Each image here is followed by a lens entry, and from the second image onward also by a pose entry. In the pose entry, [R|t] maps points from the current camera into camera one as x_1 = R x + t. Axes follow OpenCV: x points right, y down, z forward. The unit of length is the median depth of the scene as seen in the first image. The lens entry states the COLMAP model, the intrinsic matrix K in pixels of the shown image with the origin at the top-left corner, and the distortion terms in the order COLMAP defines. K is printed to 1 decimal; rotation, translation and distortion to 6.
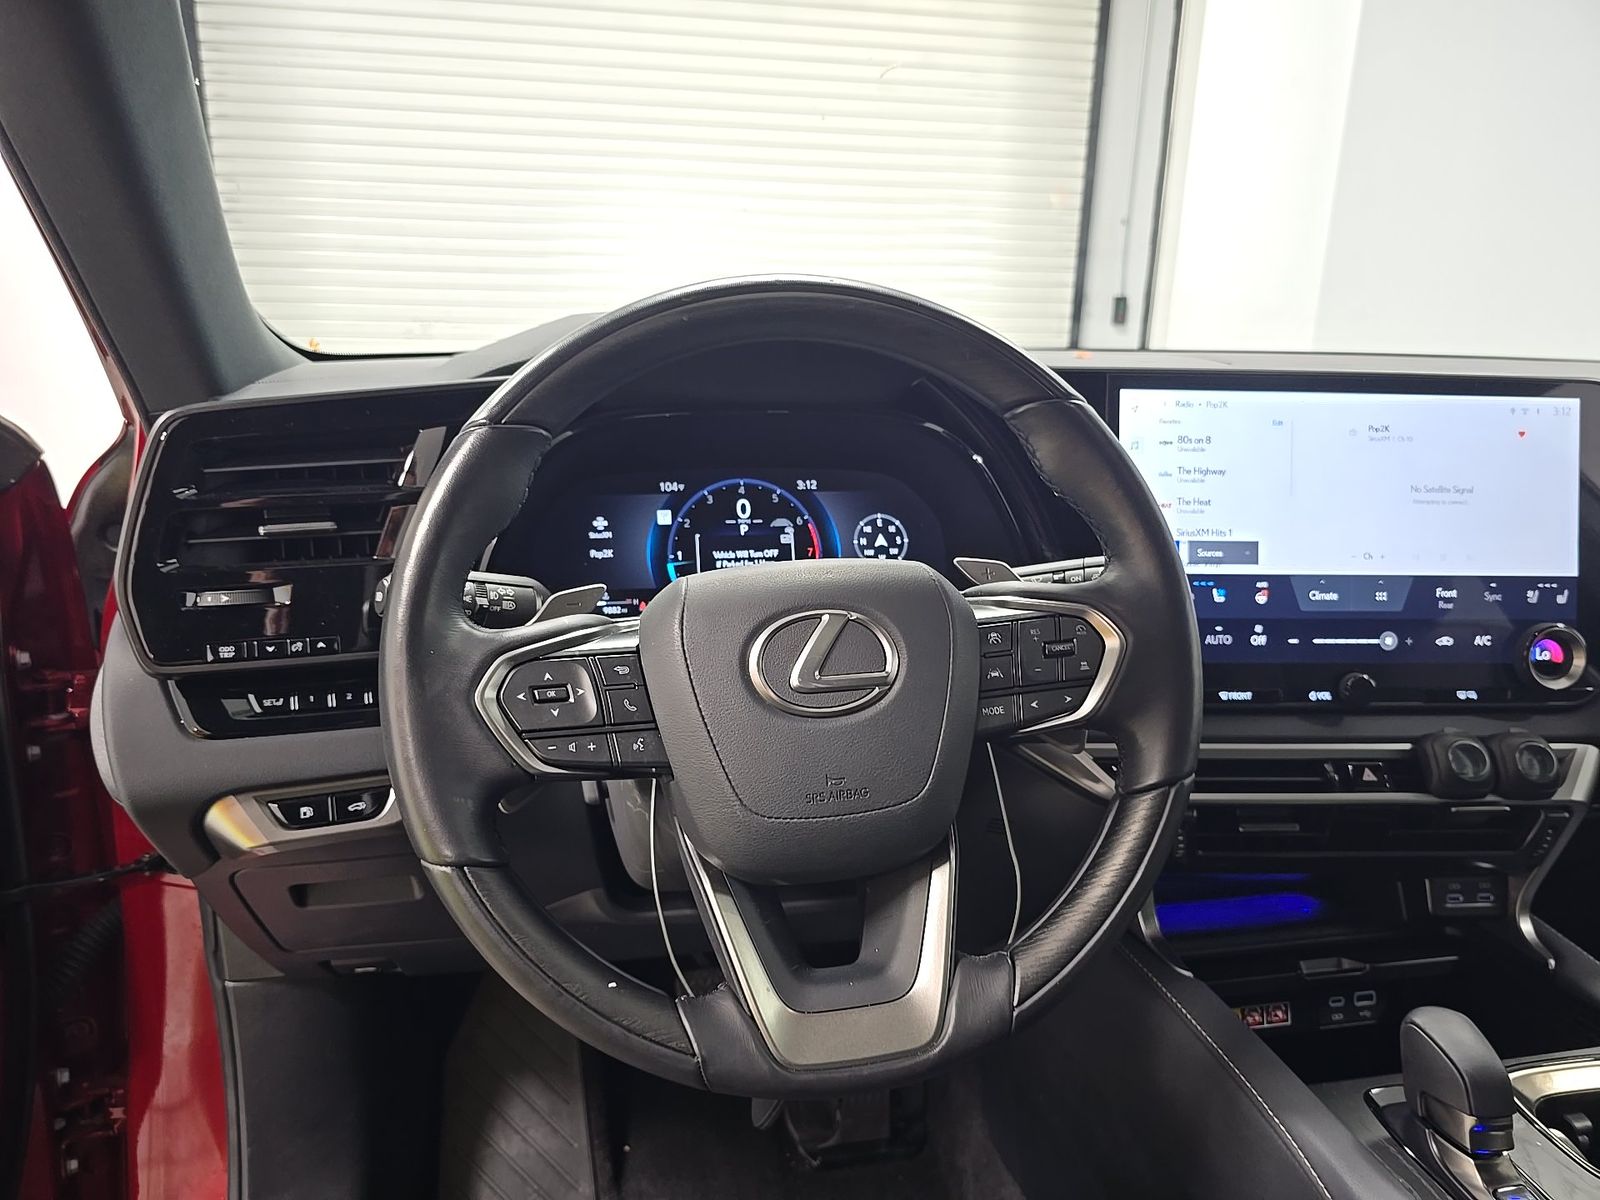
lens RADIAL K [[1091.3, 0, 798.4], [0, 1091.3, 612.8], [0, 0, 1]] dist [0.040415, -0.025793]
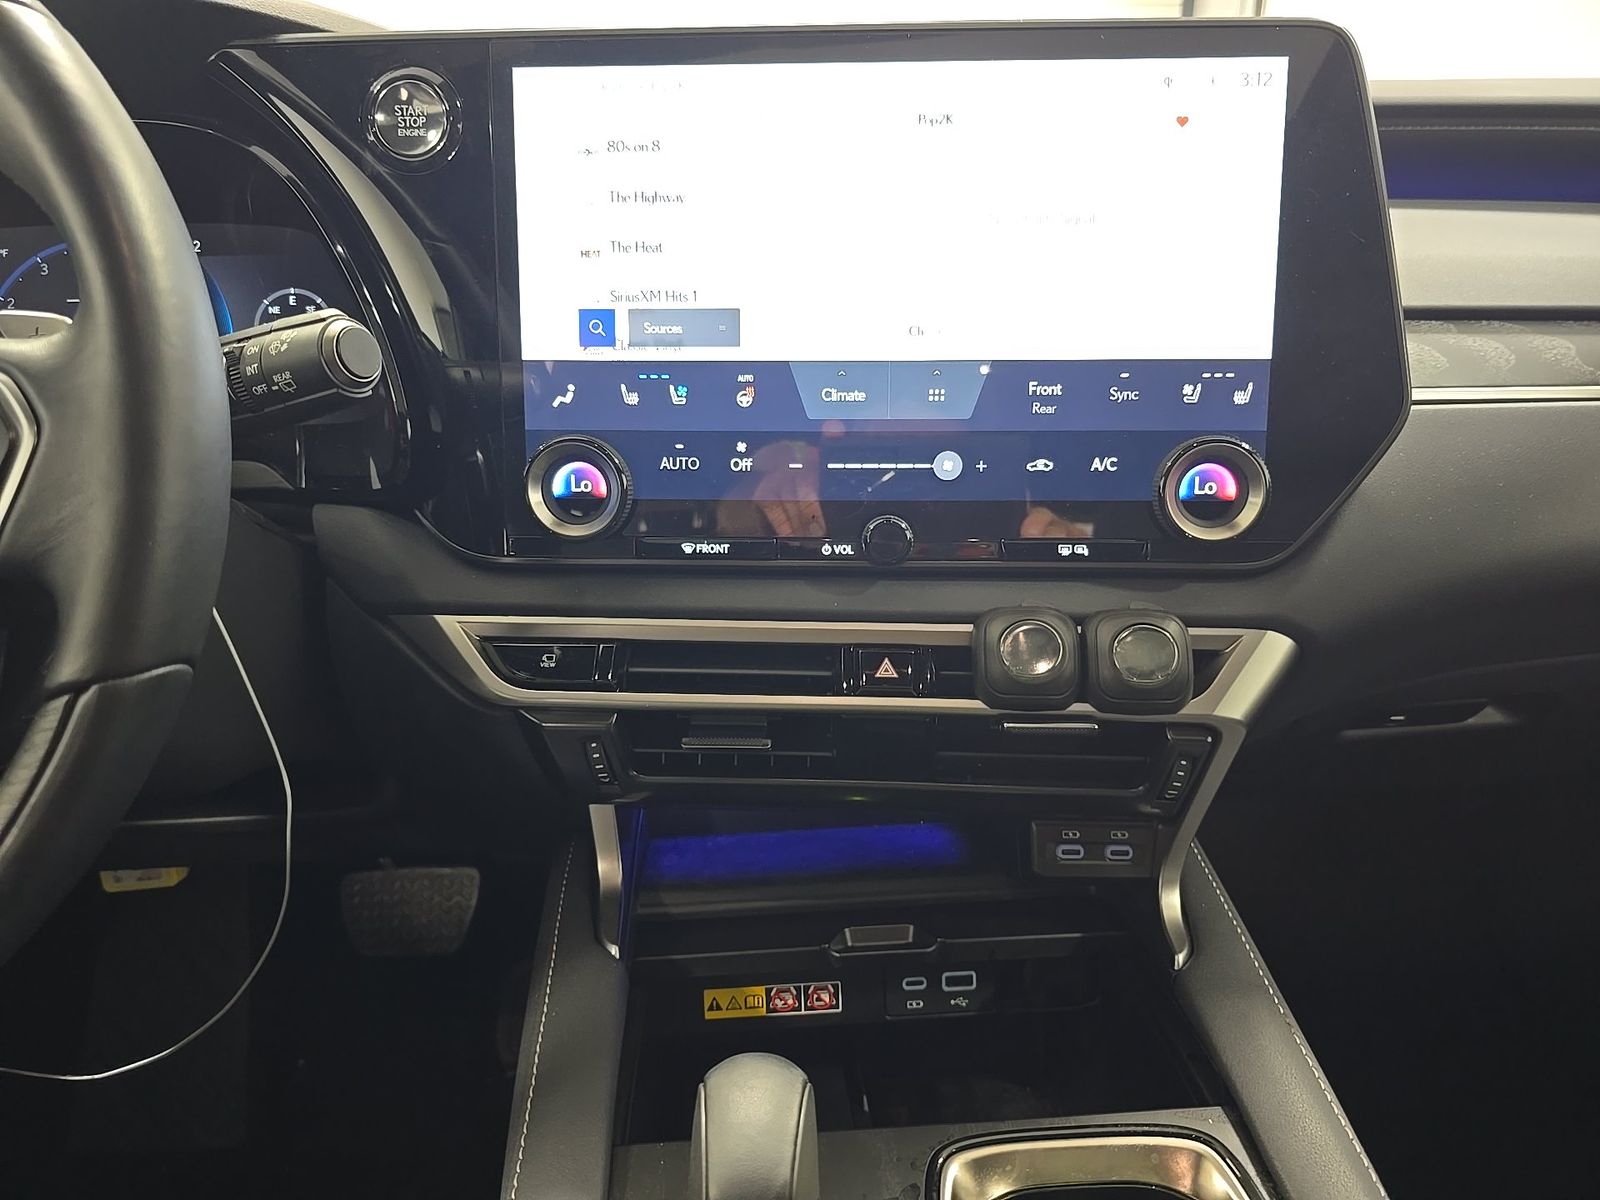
lens RADIAL K [[1091.3, 0, 807.1], [0, 1091.3, 606.8], [0, 0, 1]] dist [0.040415, -0.025793]
pose [[0.989504, 0.017435, -0.143447, 0.520378], [-0.000750, 0.993301, 0.115552, 0.032322], [0.144501, -0.114232, 0.982889, 0.331675]]
